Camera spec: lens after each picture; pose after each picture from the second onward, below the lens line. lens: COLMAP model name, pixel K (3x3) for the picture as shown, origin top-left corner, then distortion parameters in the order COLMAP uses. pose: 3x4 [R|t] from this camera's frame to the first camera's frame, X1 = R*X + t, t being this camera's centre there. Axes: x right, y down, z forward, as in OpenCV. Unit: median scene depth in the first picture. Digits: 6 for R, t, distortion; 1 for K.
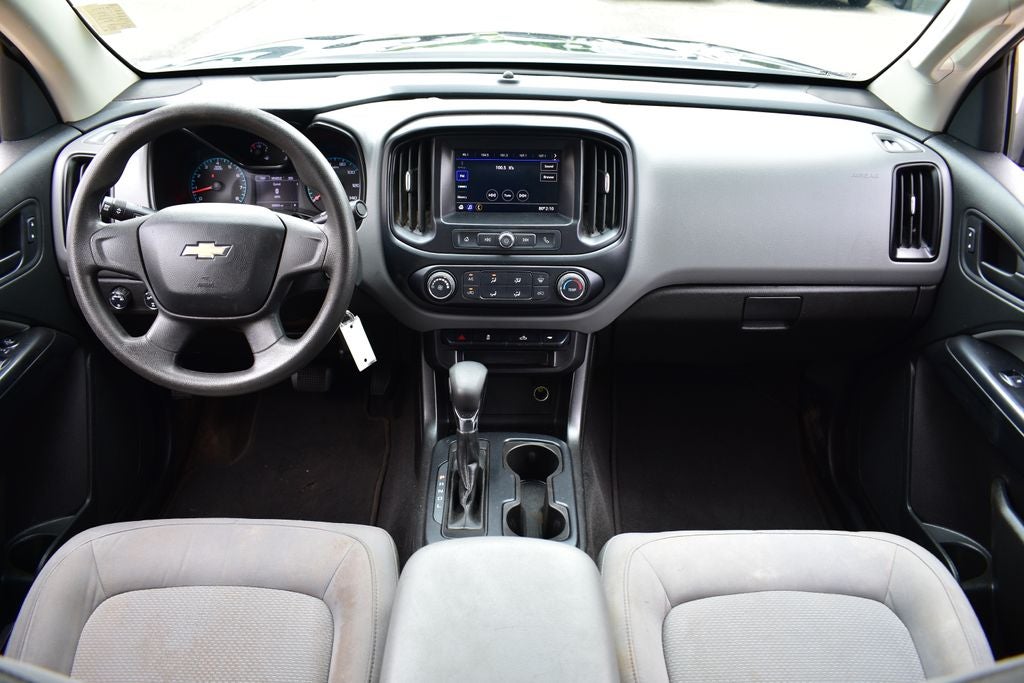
lens RADIAL K [[794.2, 0, 512.4], [0, 794.2, 335.2], [0, 0, 1]] dist [-0.096730, 0.022942]
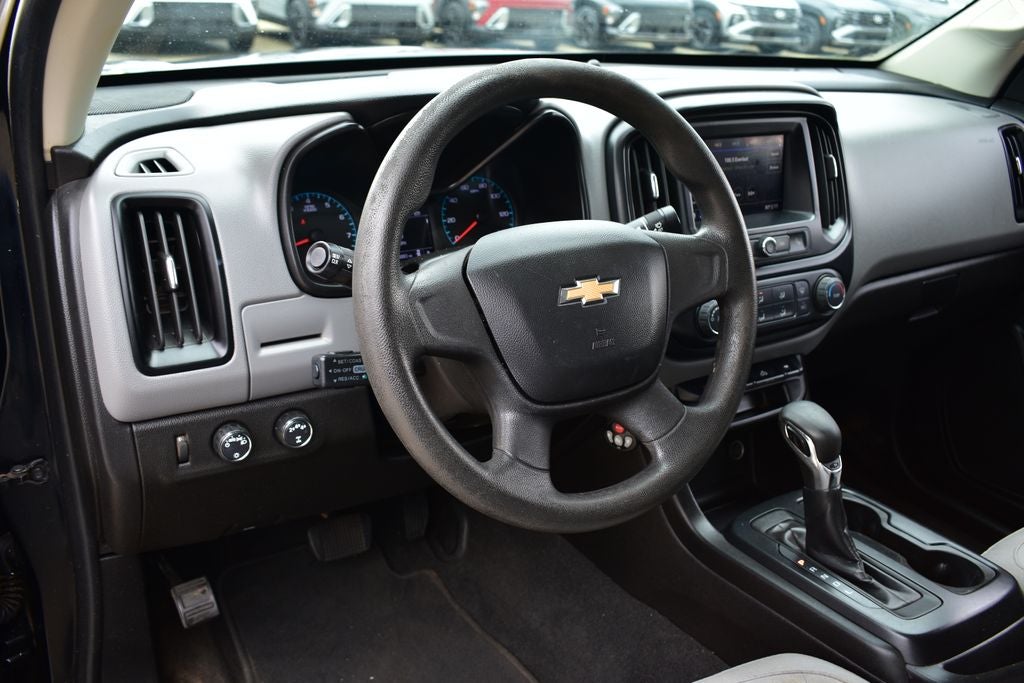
lens RADIAL K [[959.3, 0, 514.4], [0, 959.3, 343.2], [0, 0, 1]] dist [-0.083489, 0.000000]
pose [[0.849422, -0.176137, 0.497452, -0.700056], [0.234143, 0.970579, -0.056149, -0.032100], [-0.472927, 0.164169, 0.865672, 0.310728]]
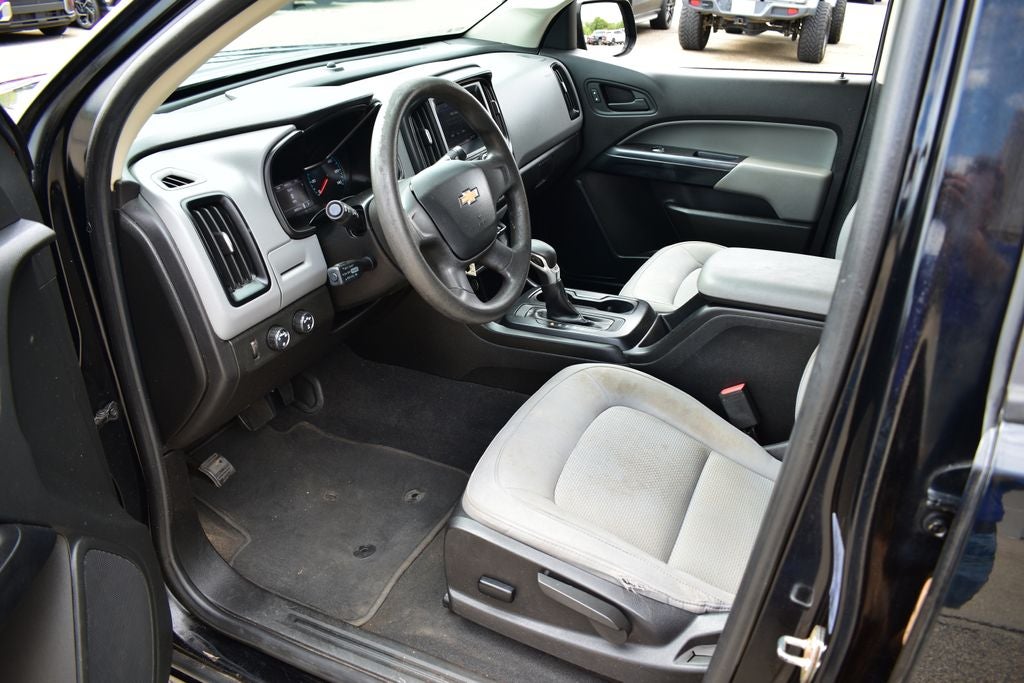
lens RADIAL K [[794.2, 0, 515.7], [0, 794.2, 342.0], [0, 0, 1]] dist [-0.096730, 0.022942]
pose [[0.418129, -0.434094, 0.797954, -1.194536], [0.452176, 0.861327, 0.231629, -0.138136], [-0.787848, 0.263965, 0.556433, 0.275962]]
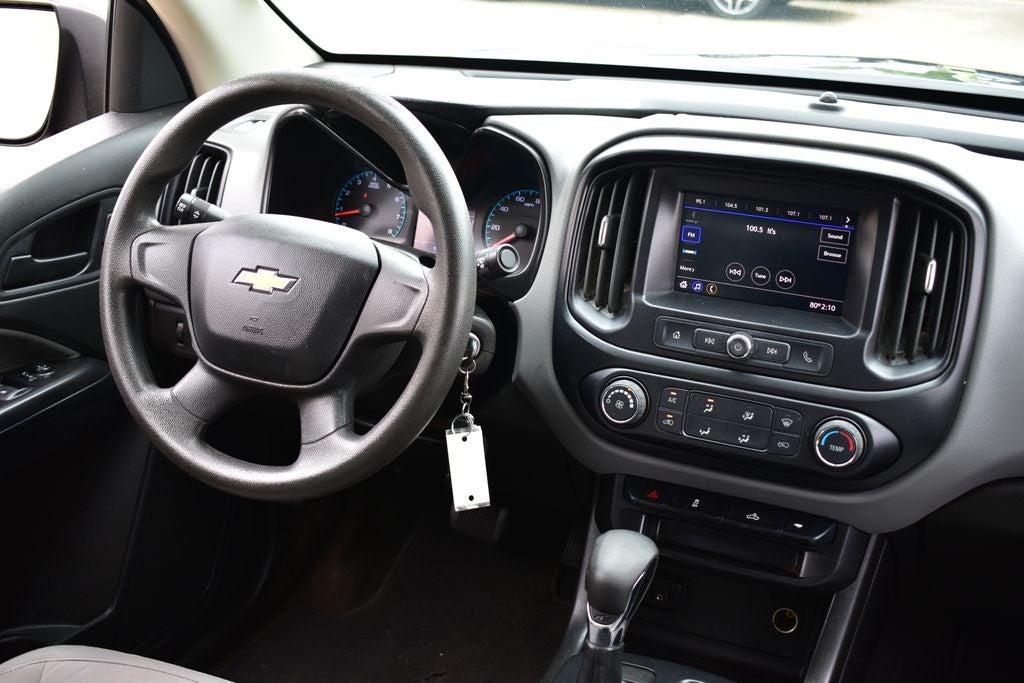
lens RADIAL K [[1117.6, 0, 514.3], [0, 1117.6, 338.4], [0, 0, 1]] dist [-0.060944, 0.000000]
pose [[0.912182, 0.154219, -0.379659, 0.154296], [-0.207763, 0.972625, -0.104094, -0.002459], [0.353212, 0.173832, 0.919252, 0.161406]]
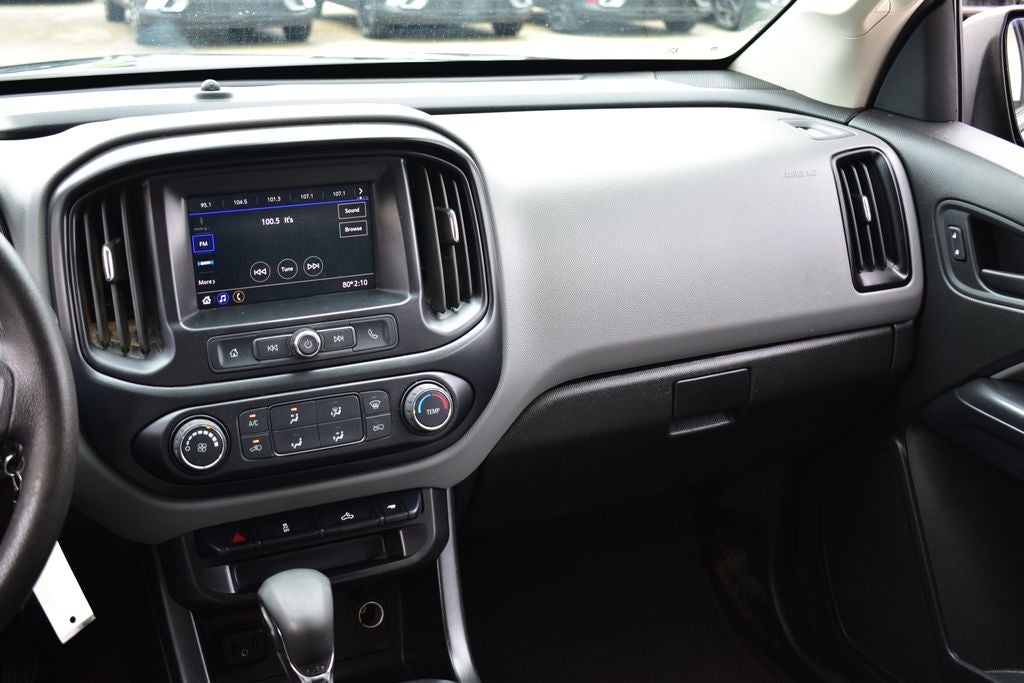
lens RADIAL K [[1184.9, 0, 518.2], [0, 1184.9, 344.6], [0, 0, 1]] dist [-0.065336, 0.000000]
pose [[0.912934, -0.146159, 0.381037, -0.187064], [0.207113, 0.970429, -0.123986, 0.015166], [-0.351648, 0.192109, 0.916209, 0.179215]]
